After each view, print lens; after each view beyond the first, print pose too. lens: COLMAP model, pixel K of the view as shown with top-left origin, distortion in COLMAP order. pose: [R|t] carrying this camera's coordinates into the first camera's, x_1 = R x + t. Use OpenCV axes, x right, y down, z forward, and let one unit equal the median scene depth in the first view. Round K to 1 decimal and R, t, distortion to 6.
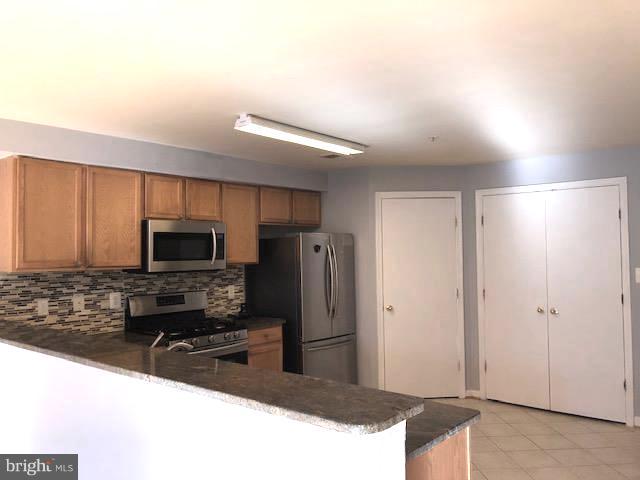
lens RADIAL K [[532.3, 0, 320.0], [0, 532.3, 233.4], [0, 0, 1]] dist [0.039461, -0.050820]
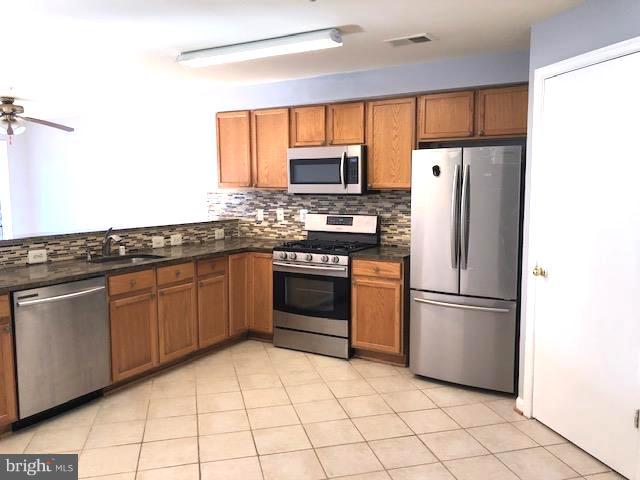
lens RADIAL K [[532.3, 0, 320.8], [0, 532.3, 246.1], [0, 0, 1]] dist [0.039461, -0.050820]
pose [[0.136226, 0.123462, -0.982954, 0.848710], [0.036522, 0.990904, 0.129522, 0.036970], [0.990004, -0.053544, 0.130478, 0.880767]]
